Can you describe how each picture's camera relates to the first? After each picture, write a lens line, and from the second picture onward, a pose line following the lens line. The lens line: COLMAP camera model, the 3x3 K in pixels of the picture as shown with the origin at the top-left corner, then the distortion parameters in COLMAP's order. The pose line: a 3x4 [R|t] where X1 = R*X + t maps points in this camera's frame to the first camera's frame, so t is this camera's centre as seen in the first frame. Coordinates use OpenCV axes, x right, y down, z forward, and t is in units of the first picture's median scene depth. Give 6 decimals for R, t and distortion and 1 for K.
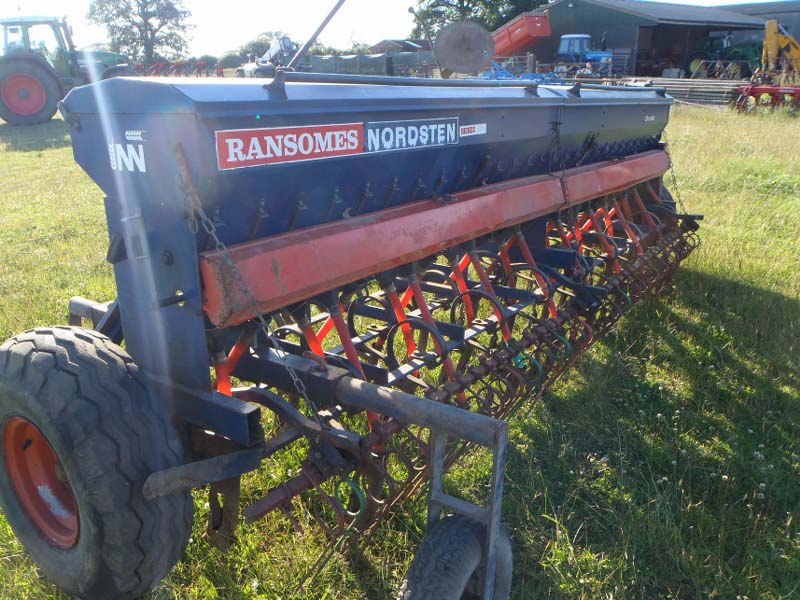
lens RADIAL K [[661.9, 0, 404.3], [0, 661.9, 302.3], [0, 0, 1]] dist [-0.051144, -0.008279]
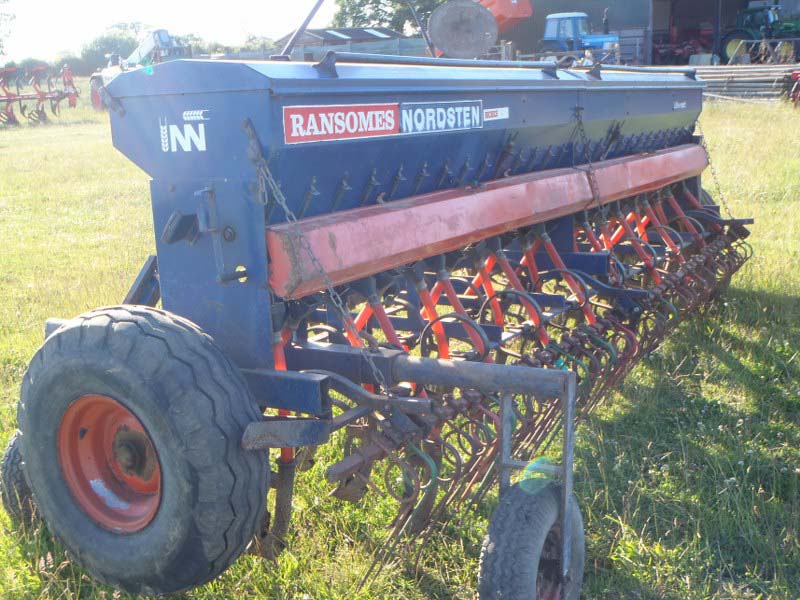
lens RADIAL K [[979.1, 0, 403.3], [0, 979.1, 303.9], [0, 0, 1]] dist [-0.035921, 0.000000]
pose [[0.996331, -0.048671, 0.070390, -0.129619], [0.055762, 0.993164, -0.102550, 0.131449], [-0.064917, 0.106099, 0.992234, -0.312078]]
